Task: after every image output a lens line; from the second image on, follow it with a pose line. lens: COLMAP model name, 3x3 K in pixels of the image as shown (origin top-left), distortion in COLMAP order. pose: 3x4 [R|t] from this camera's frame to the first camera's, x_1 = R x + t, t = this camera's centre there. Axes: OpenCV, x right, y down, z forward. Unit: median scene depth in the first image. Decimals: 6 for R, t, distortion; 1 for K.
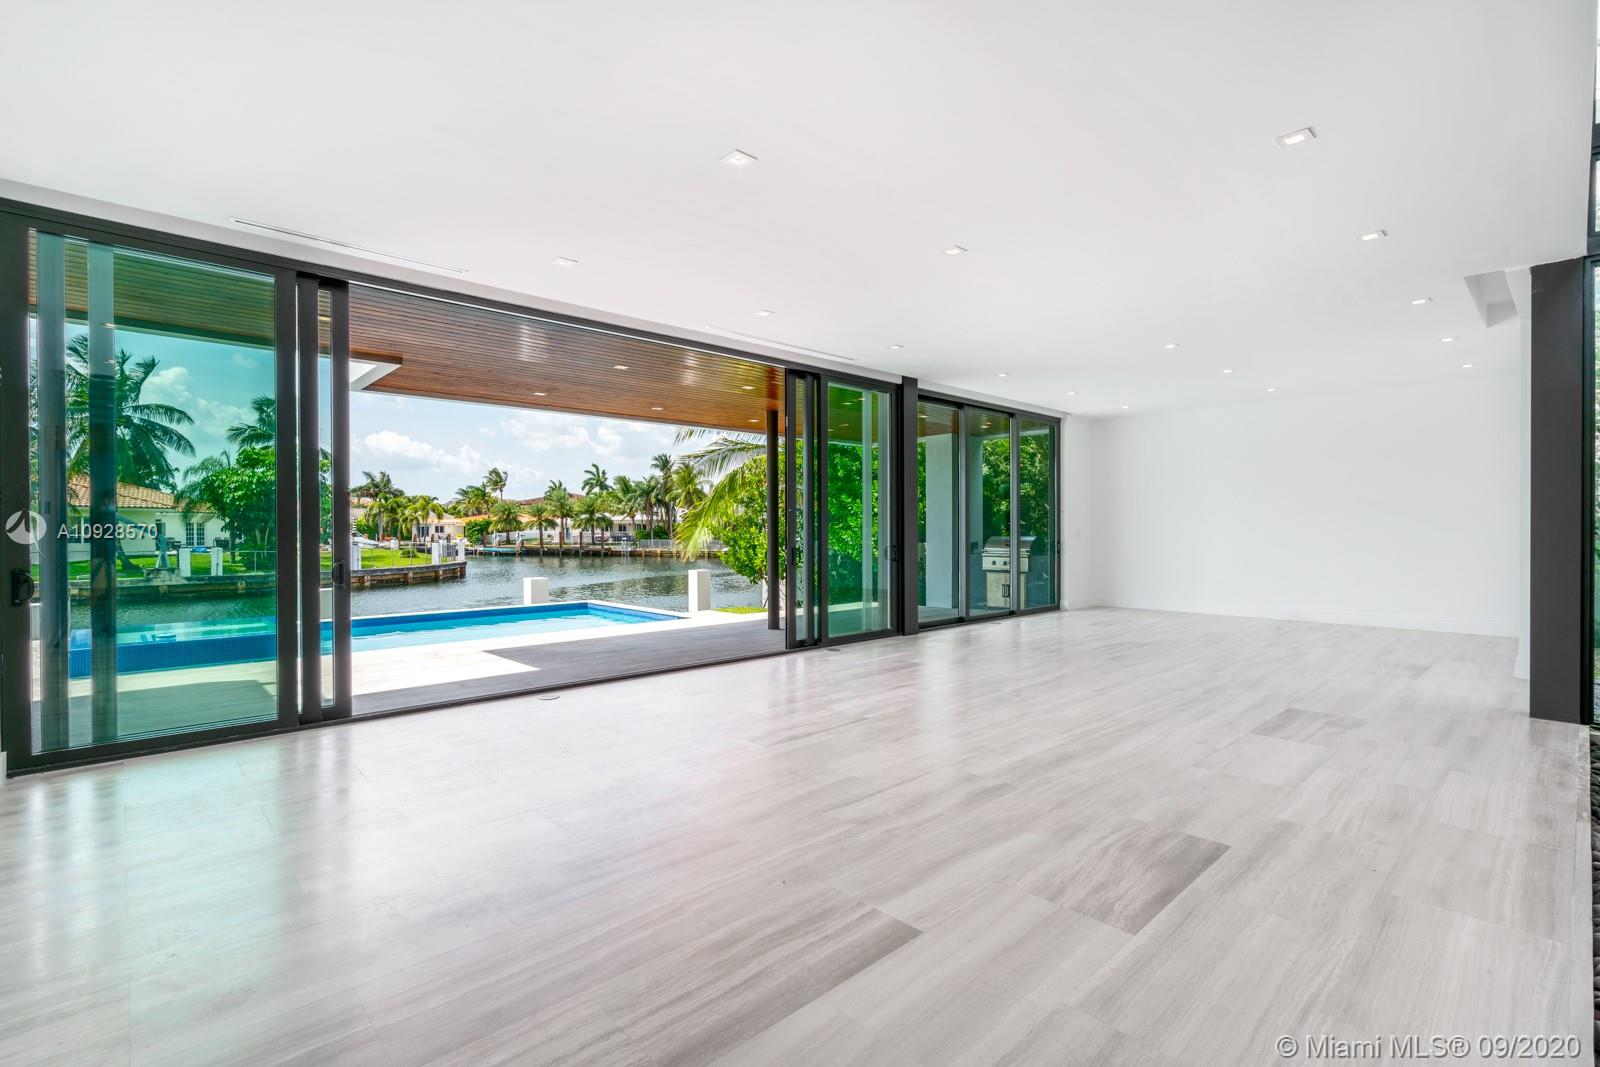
lens RADIAL K [[729.1, 0, 800.0], [0, 729.1, 533.5], [0, 0, 1]] dist [0.002000, 0.000304]
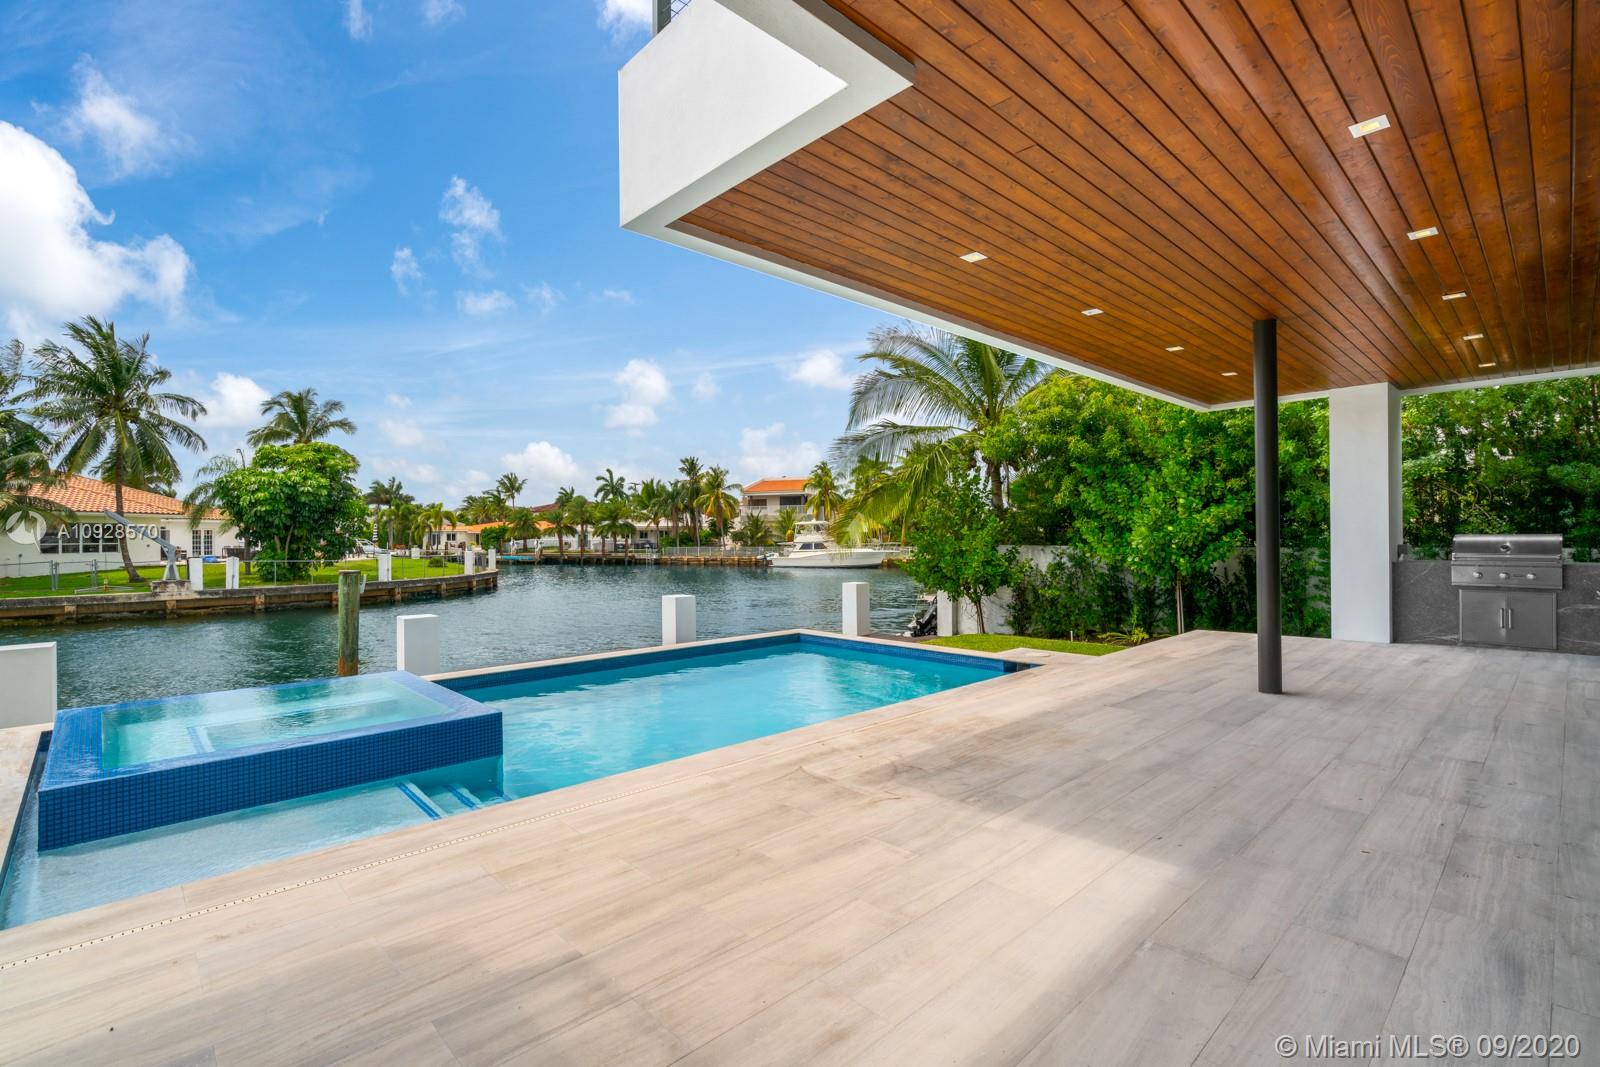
lens RADIAL K [[729.1, 0, 800.0], [0, 729.1, 533.5], [0, 0, 1]] dist [0.002000, 0.000304]
pose [[0.999991, -0.003815, 0.001604, -0.044390], [0.003830, 0.999947, -0.009565, 0.000733], [-0.001567, 0.009571, 0.999953, 0.044995]]
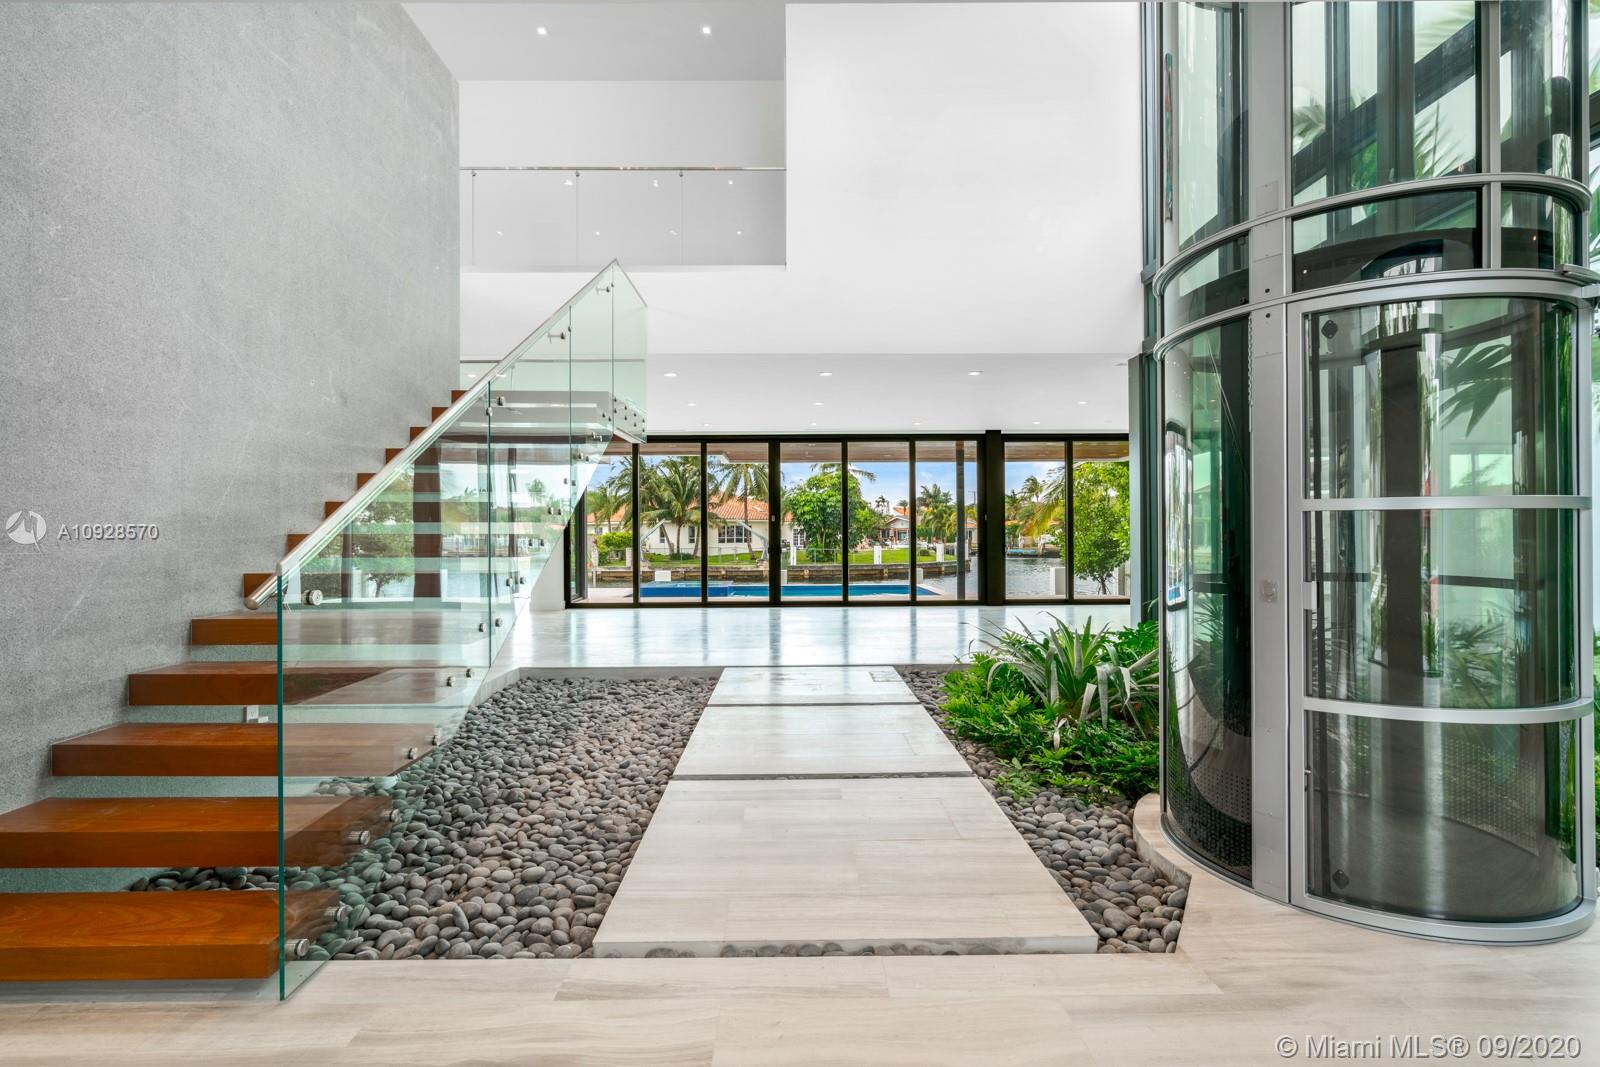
lens RADIAL K [[729.1, 0, 800.0], [0, 729.1, 533.5], [0, 0, 1]] dist [0.002000, 0.000304]
pose [[0.735952, -0.002914, -0.677028, 0.082243], [0.000286, 0.999992, -0.003993, -0.000216], [0.677034, 0.002745, 0.735947, -0.028481]]
